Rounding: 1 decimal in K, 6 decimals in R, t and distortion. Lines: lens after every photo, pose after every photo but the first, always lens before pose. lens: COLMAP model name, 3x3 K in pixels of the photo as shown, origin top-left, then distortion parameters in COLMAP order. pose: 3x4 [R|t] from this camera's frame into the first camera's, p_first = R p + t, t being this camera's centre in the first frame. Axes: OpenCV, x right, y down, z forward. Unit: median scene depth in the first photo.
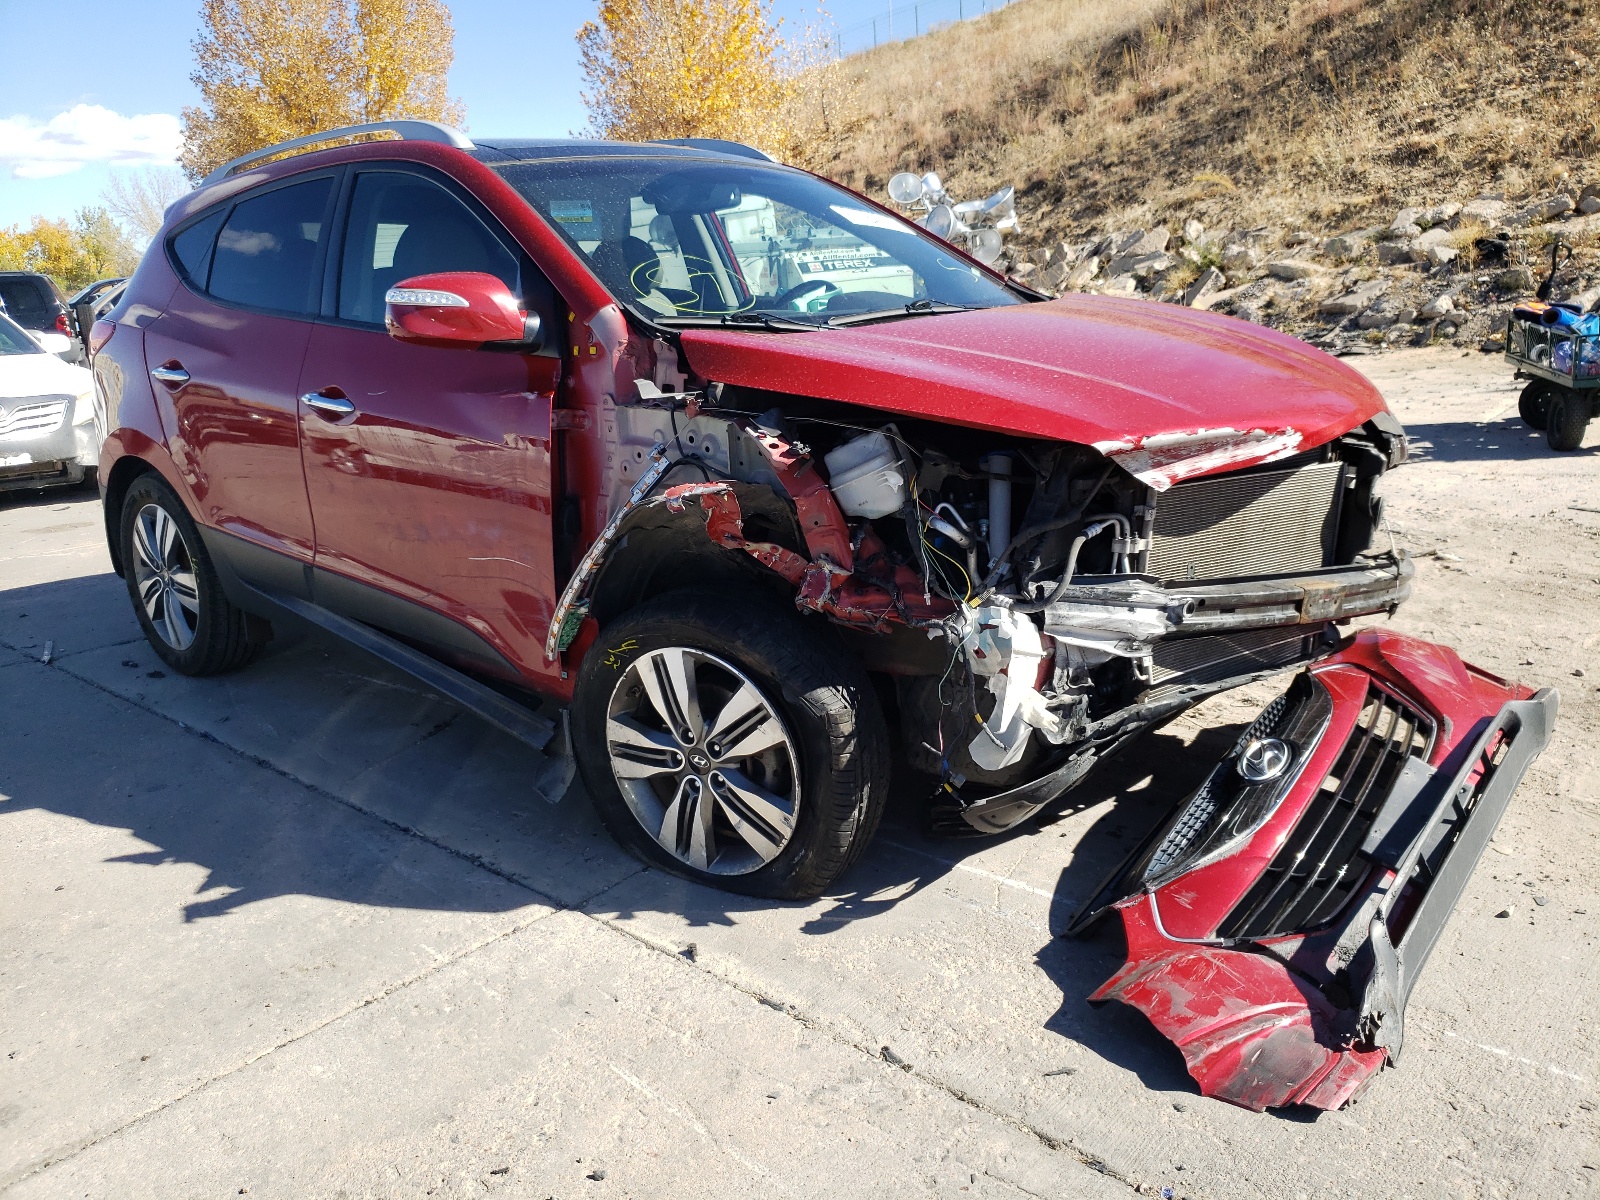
lens RADIAL K [[1248.3, 0, 802.4], [0, 1248.3, 544.0], [0, 0, 1]] dist [0.114068, -0.097177]
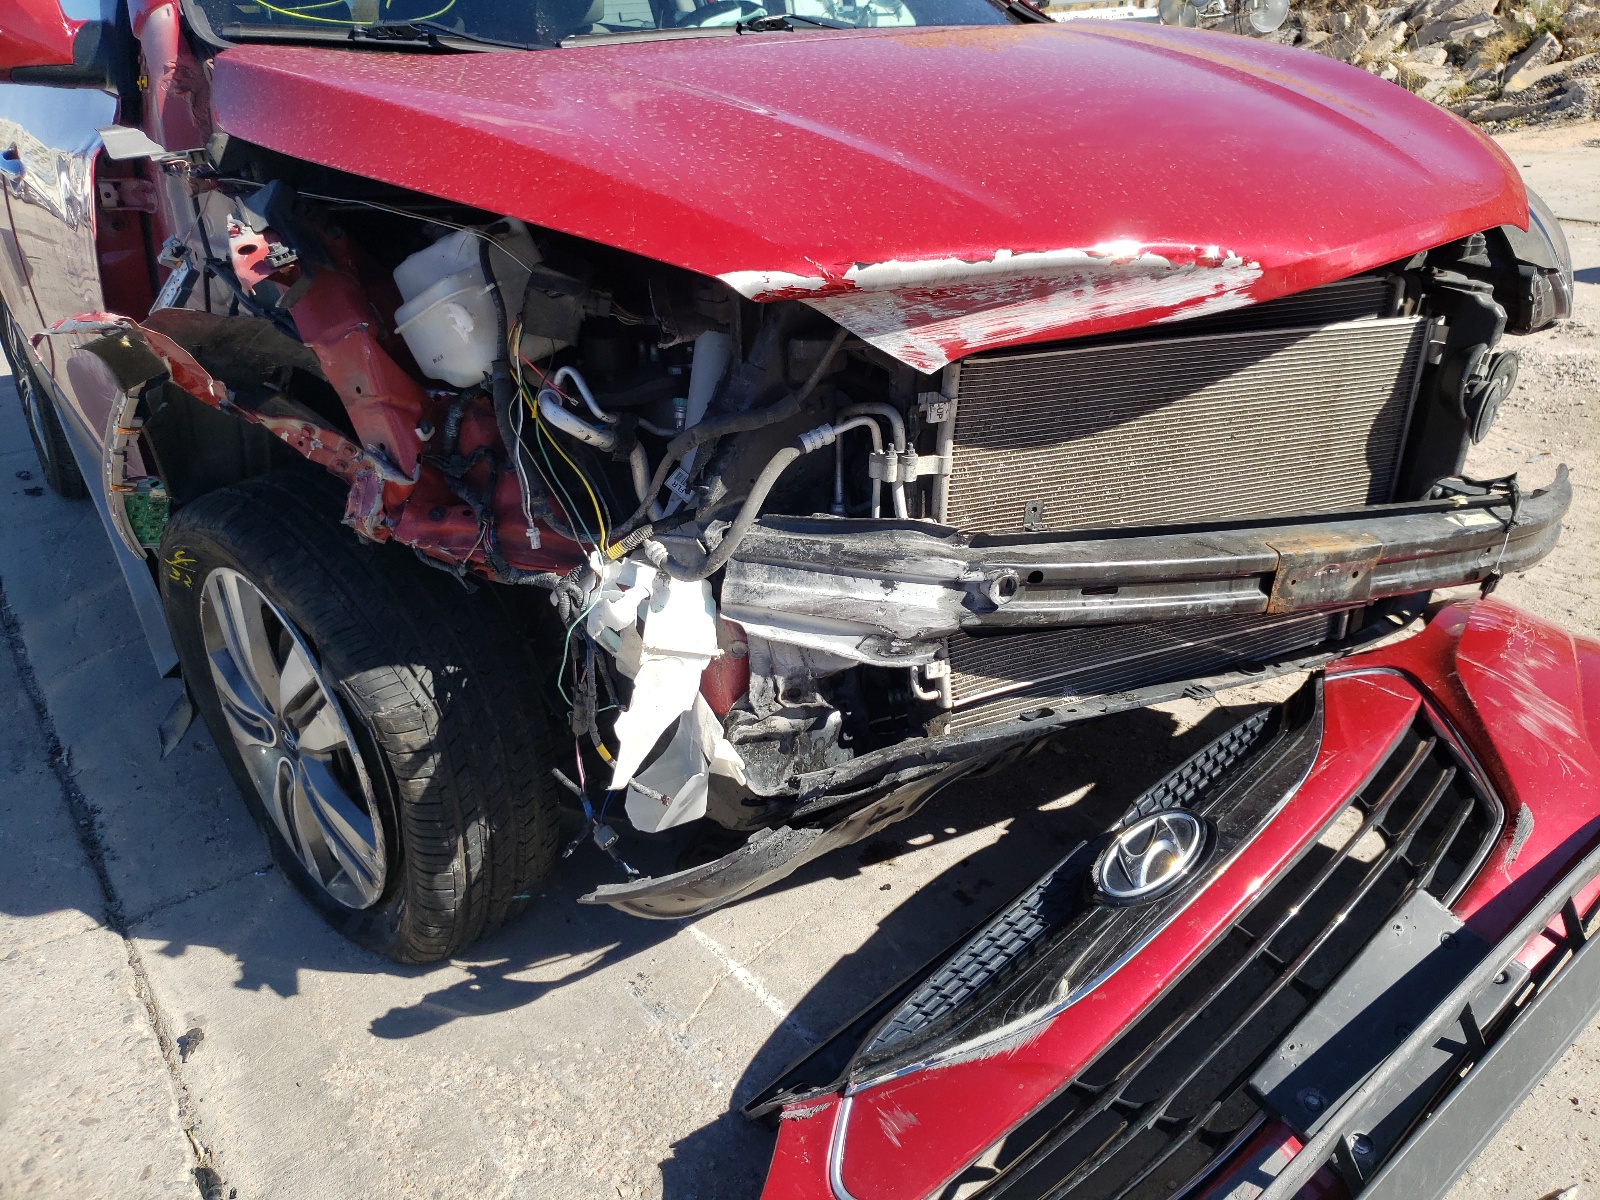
lens RADIAL K [[1248.3, 0, 802.4], [0, 1248.3, 544.0], [0, 0, 1]] dist [0.114068, -0.097177]
pose [[0.977091, 0.079877, -0.197262, 0.325855], [-0.048525, 0.986094, 0.158944, -0.049260], [0.207215, -0.145730, 0.967380, 0.460632]]
